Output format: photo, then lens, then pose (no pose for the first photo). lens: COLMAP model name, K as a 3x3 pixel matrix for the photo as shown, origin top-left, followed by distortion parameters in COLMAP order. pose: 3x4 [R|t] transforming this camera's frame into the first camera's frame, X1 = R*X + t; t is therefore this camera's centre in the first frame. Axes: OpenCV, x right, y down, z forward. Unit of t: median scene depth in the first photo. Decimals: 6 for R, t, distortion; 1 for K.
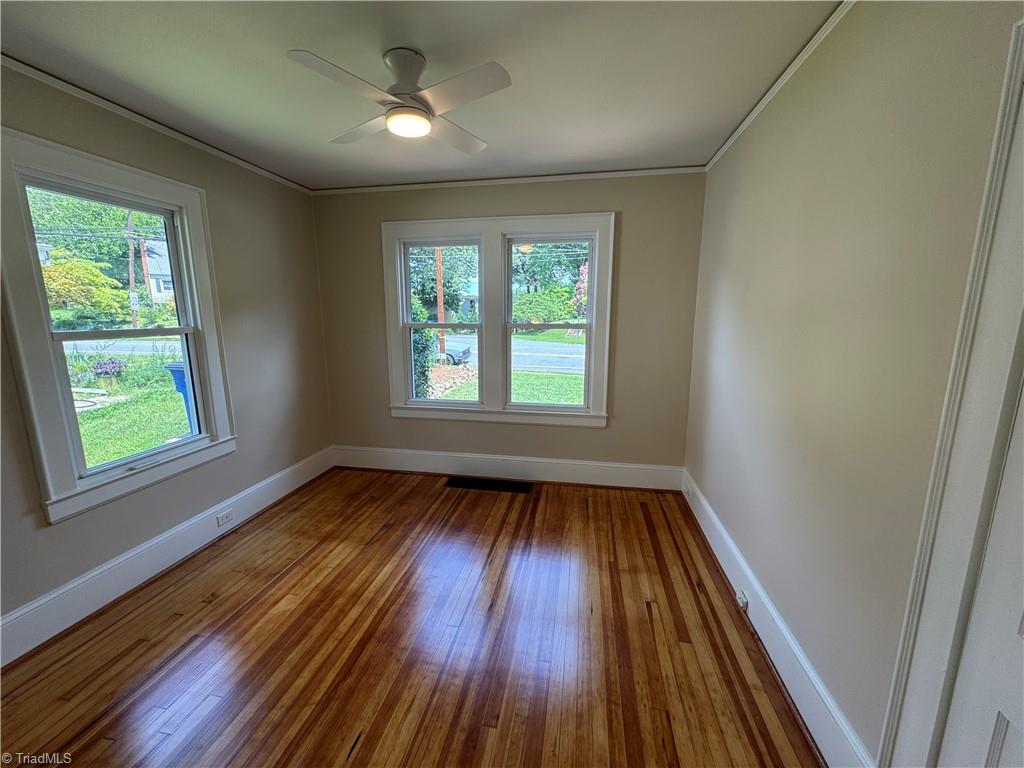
lens RADIAL K [[408.2, 0, 512.0], [0, 408.2, 384.0], [0, 0, 1]] dist [-0.002425, 0.000416]
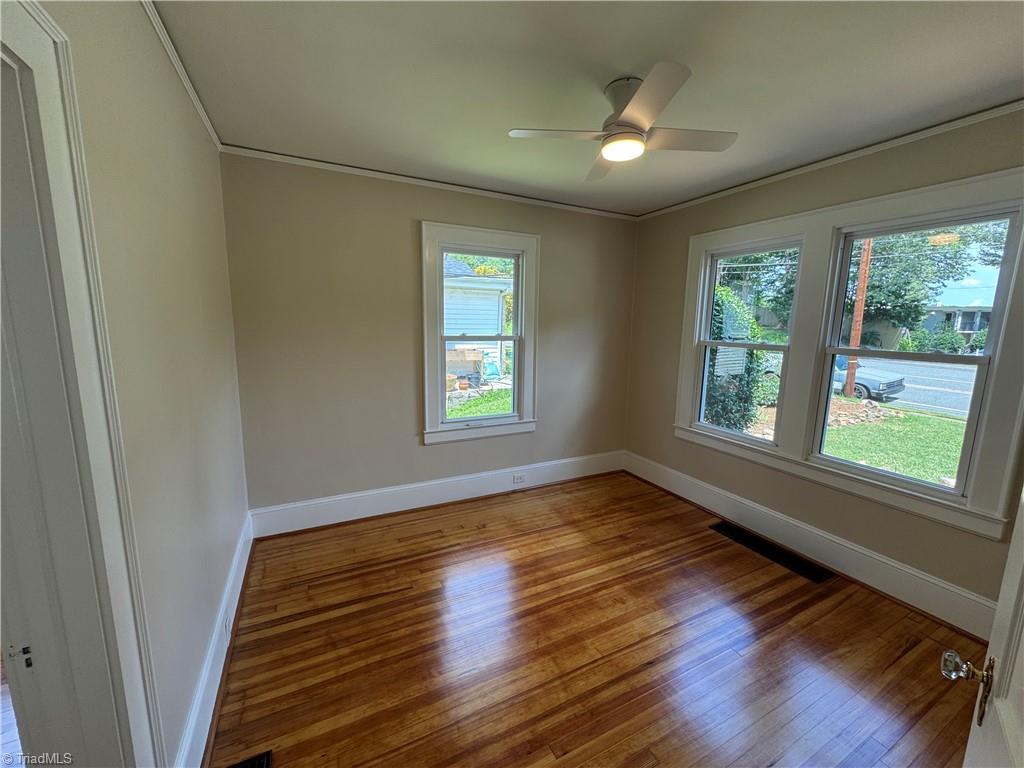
lens RADIAL K [[408.2, 0, 512.0], [0, 408.2, 384.0], [0, 0, 1]] dist [-0.002425, 0.000416]
pose [[0.603113, 0.131725, -0.786704, 0.270382], [-0.156515, 0.986640, 0.045213, -0.031114], [0.782149, 0.095862, 0.615673, 0.117832]]
